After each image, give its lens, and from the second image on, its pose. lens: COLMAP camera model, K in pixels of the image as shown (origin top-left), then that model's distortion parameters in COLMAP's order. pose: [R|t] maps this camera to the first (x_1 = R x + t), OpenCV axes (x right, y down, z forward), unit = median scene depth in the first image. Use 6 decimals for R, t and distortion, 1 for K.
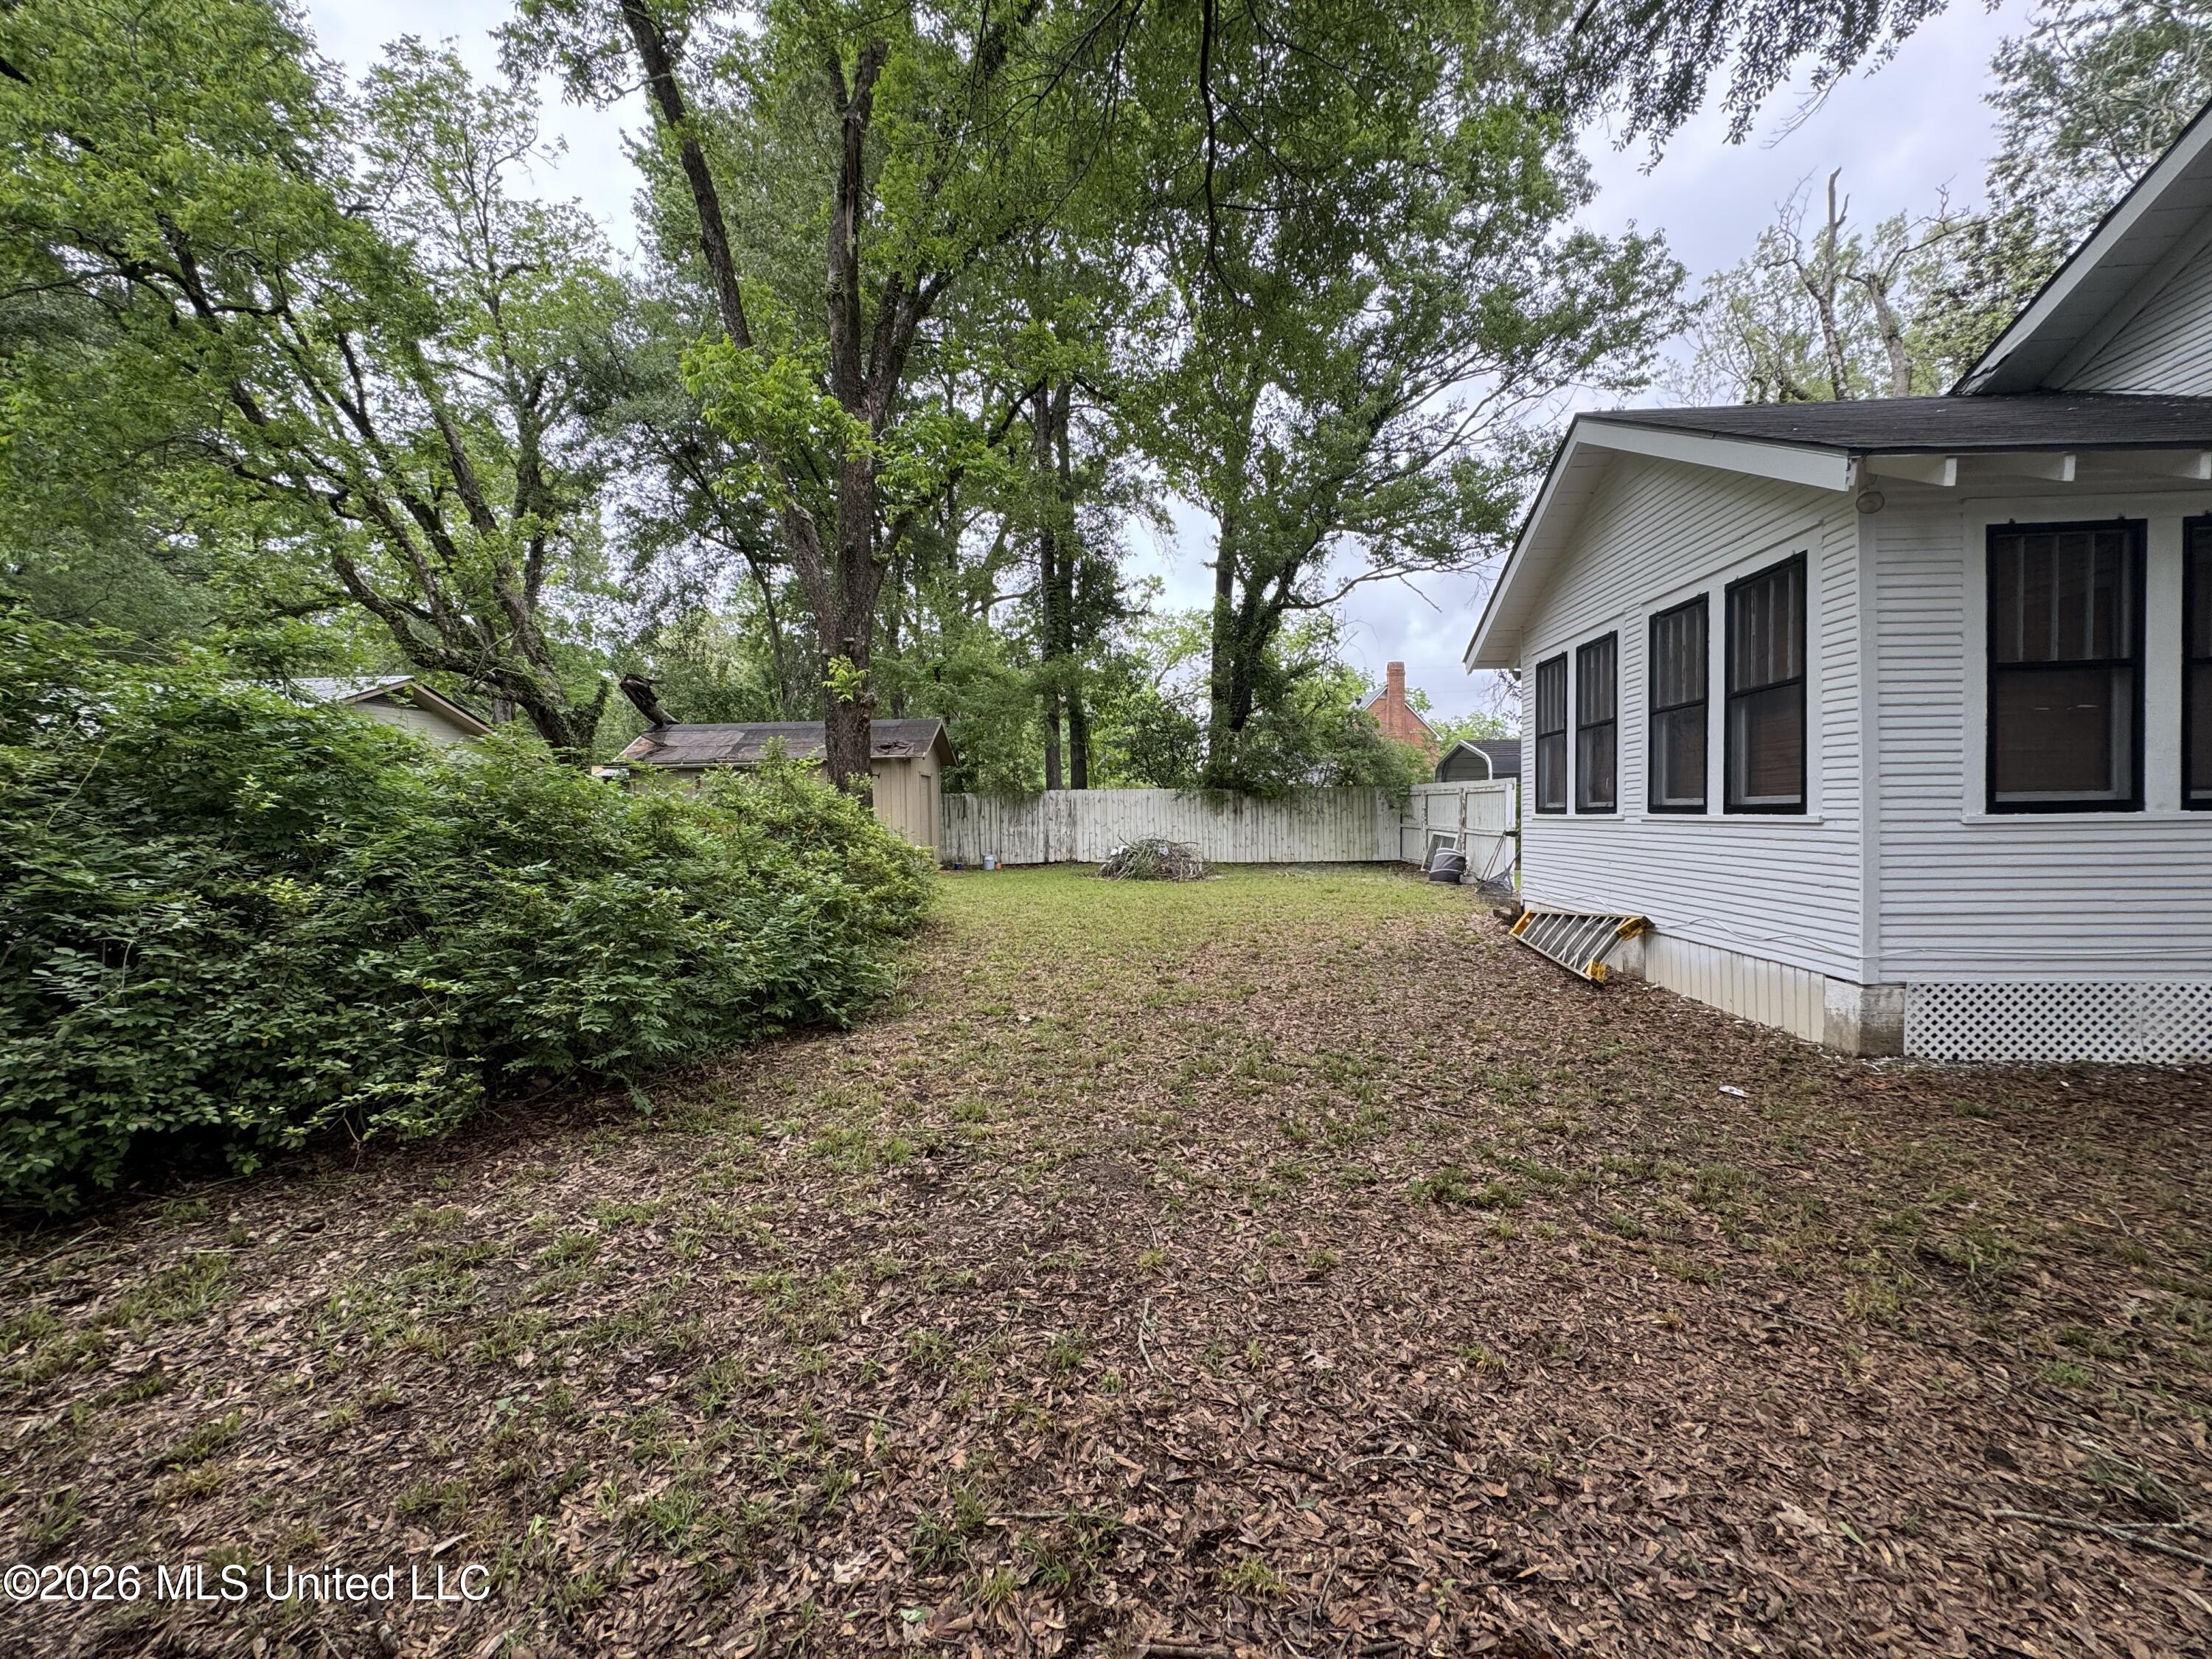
lens RADIAL K [[869.8, 0, 1110.8], [0, 869.8, 822.6], [0, 0, 1]] dist [0.000200, -0.002714]
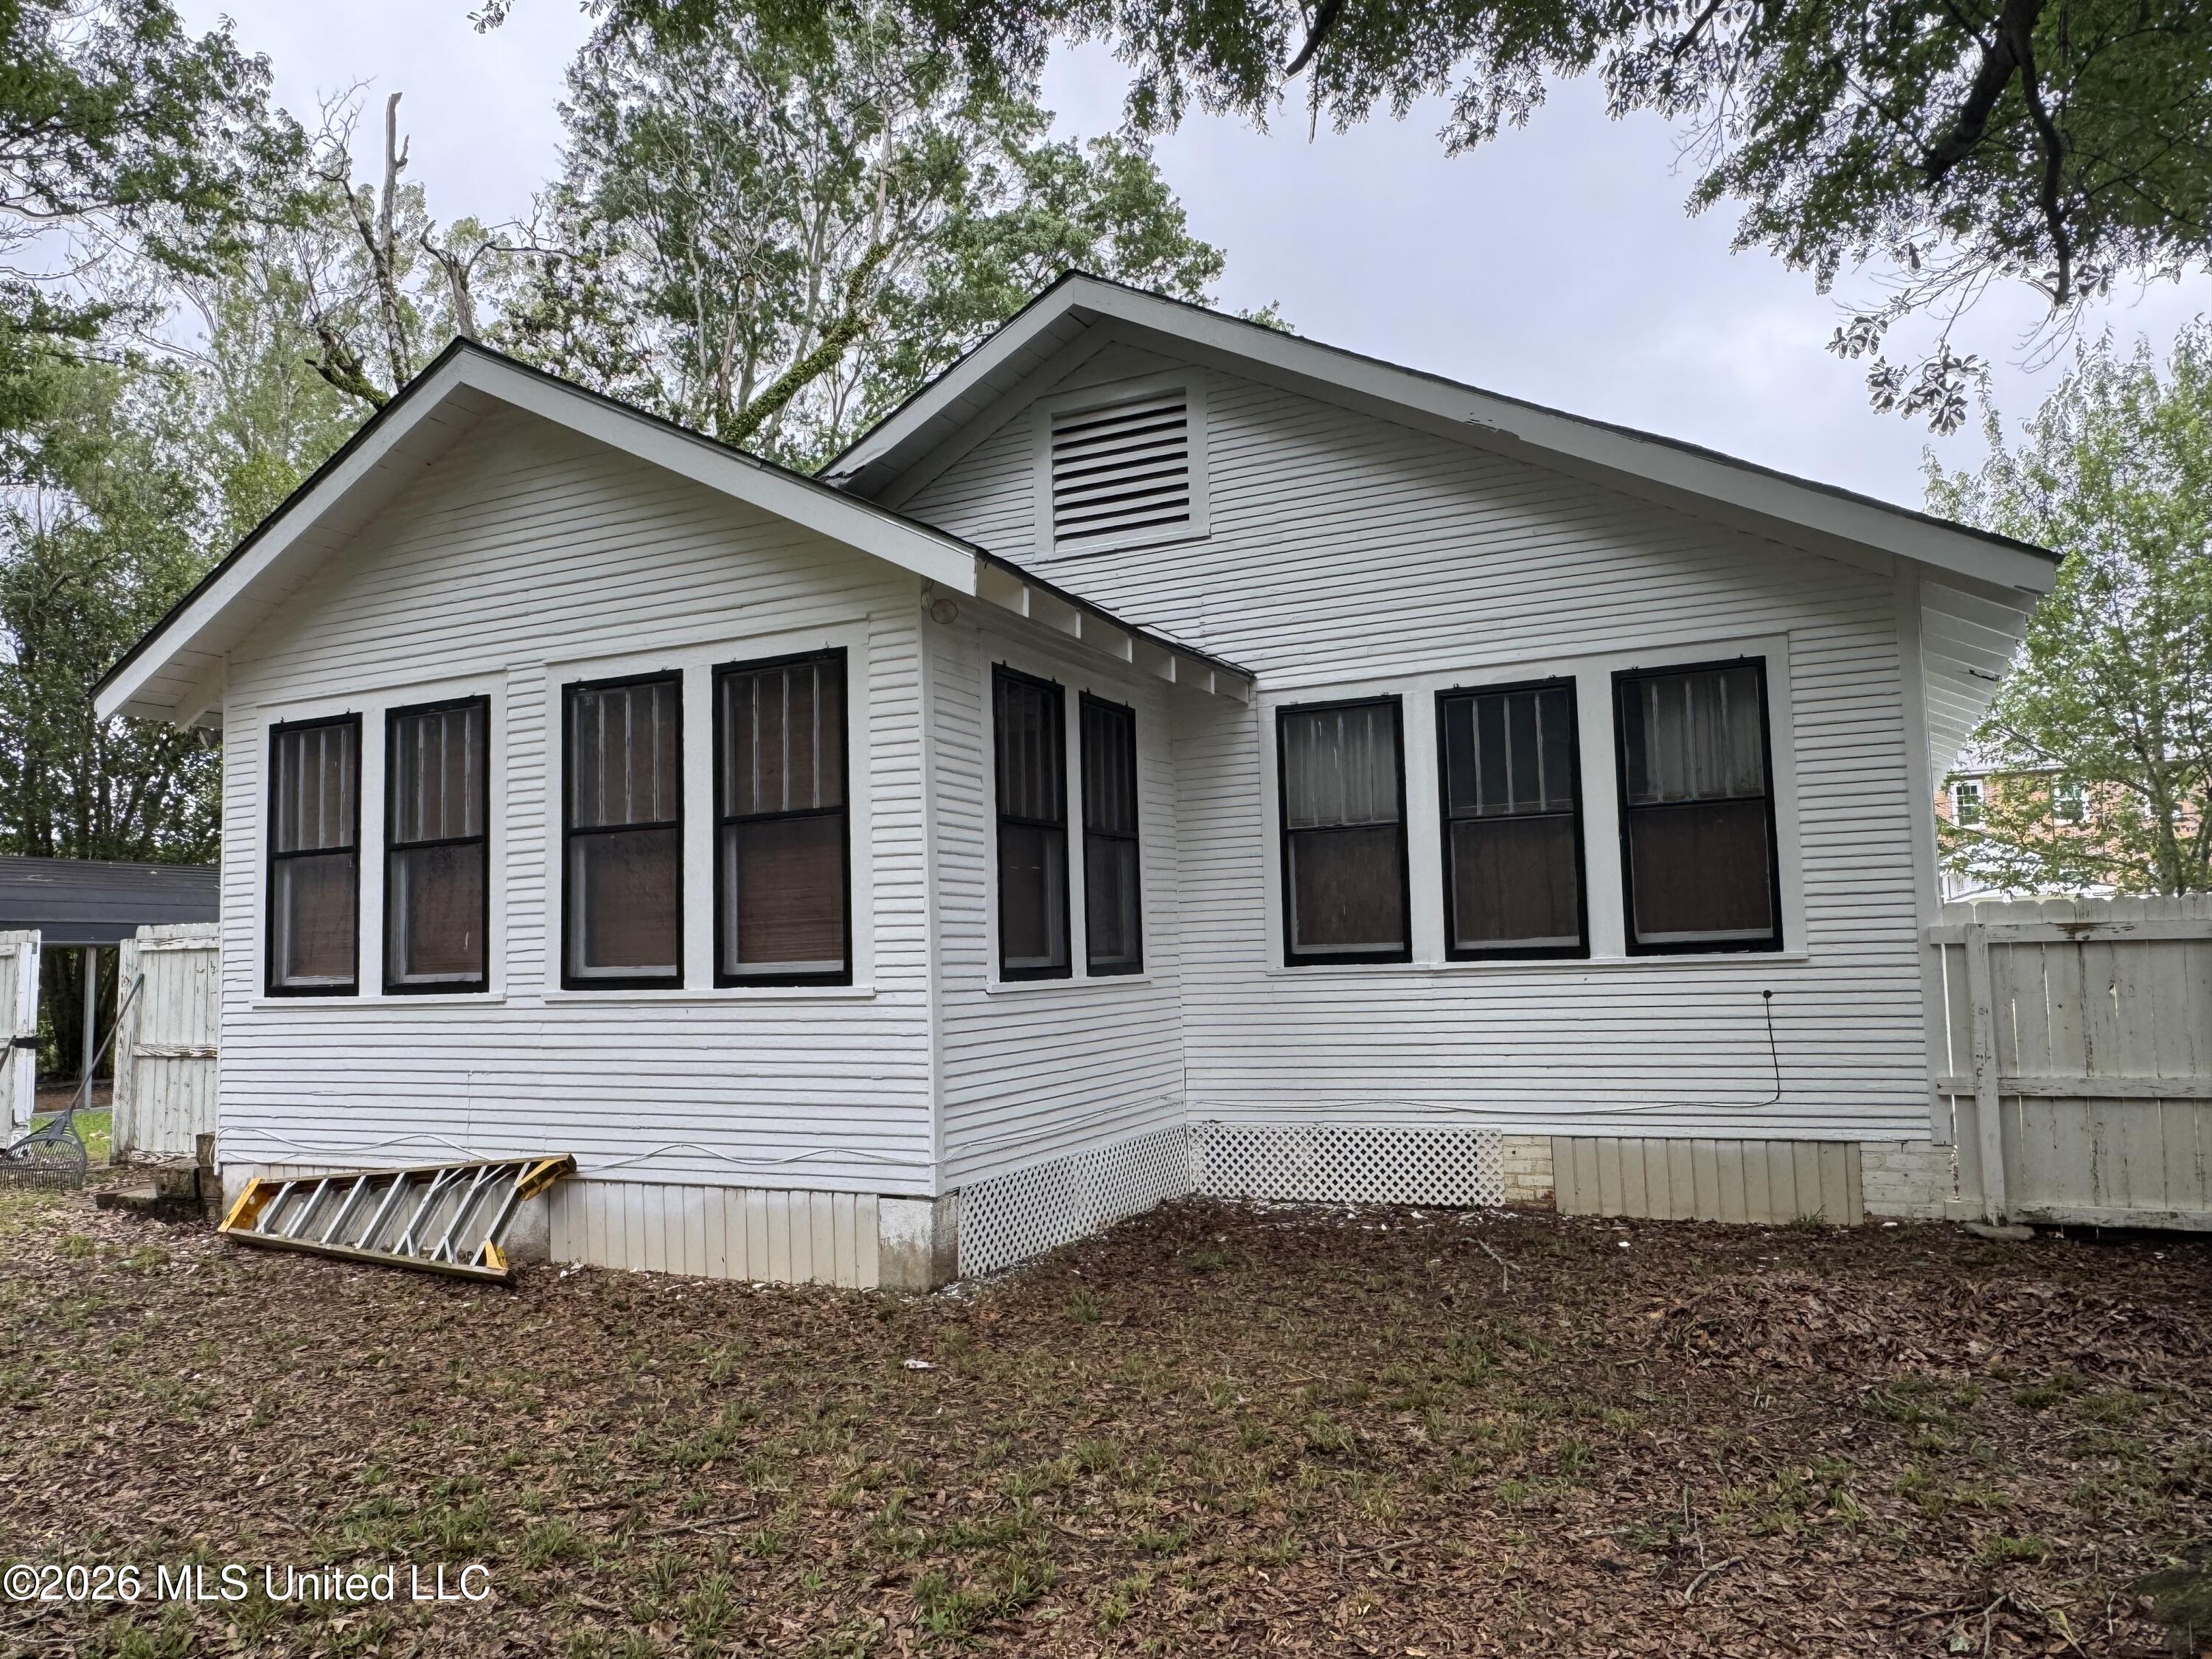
lens RADIAL K [[1515.1, 0, 1105.5], [0, 1515.1, 835.9], [0, 0, 1]] dist [-0.003267, -0.002453]
pose [[0.355217, 0.082136, 0.931168, -0.345817], [0.030796, 0.994563, -0.099476, -0.000935], [-0.934276, 0.064012, 0.350756, 0.293483]]
